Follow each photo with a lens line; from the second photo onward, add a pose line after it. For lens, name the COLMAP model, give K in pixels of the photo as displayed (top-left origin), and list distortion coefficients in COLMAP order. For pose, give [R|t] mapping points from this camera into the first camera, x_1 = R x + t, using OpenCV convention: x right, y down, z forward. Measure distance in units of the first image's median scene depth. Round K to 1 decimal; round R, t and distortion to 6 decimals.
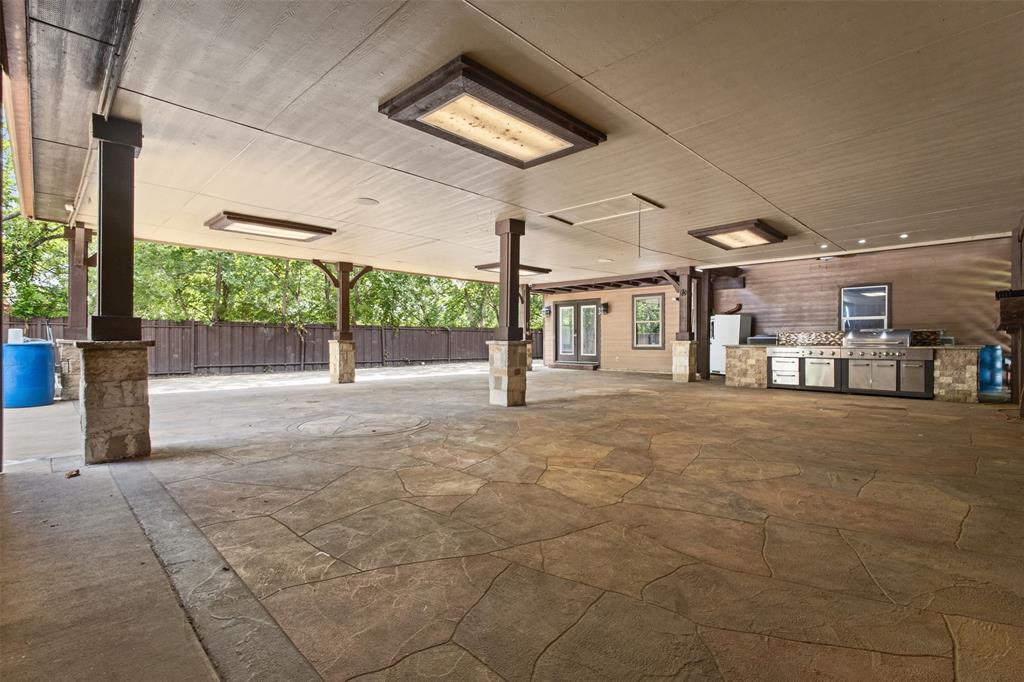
lens RADIAL K [[473.1, 0, 506.8], [0, 473.1, 344.5], [0, 0, 1]] dist [-0.007528, 0.003311]
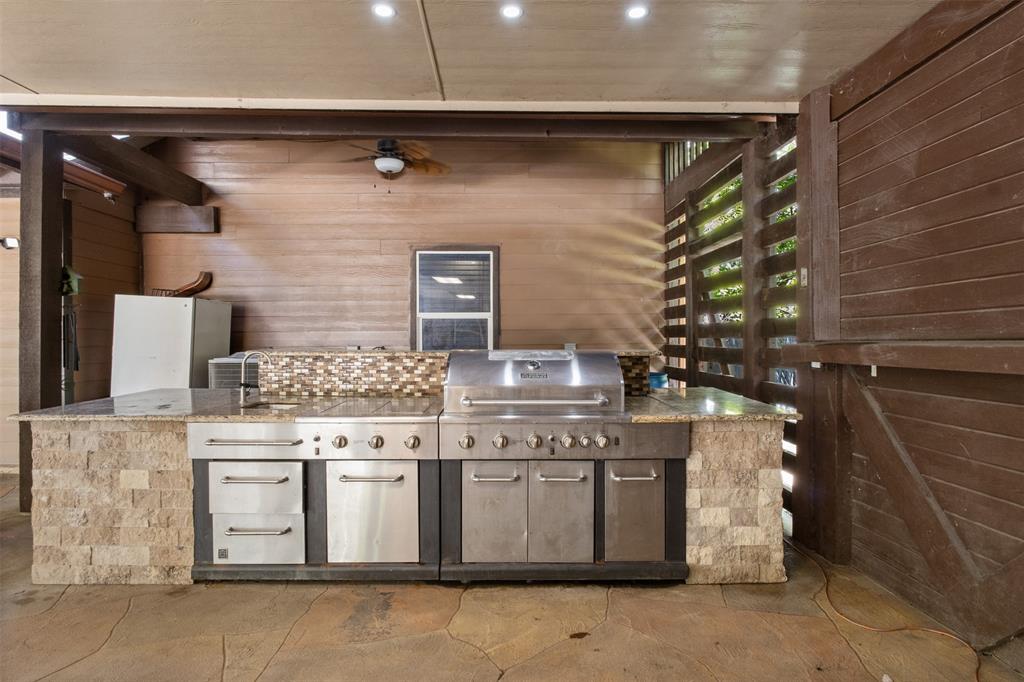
lens RADIAL K [[576.3, 0, 509.2], [0, 576.3, 342.5], [0, 0, 1]] dist [0.004889, -0.000031]
pose [[0.692790, -0.004919, 0.721123, 0.413968], [0.006526, 0.999979, 0.000551, -0.032209], [-0.721110, 0.004324, 0.692807, 0.616953]]
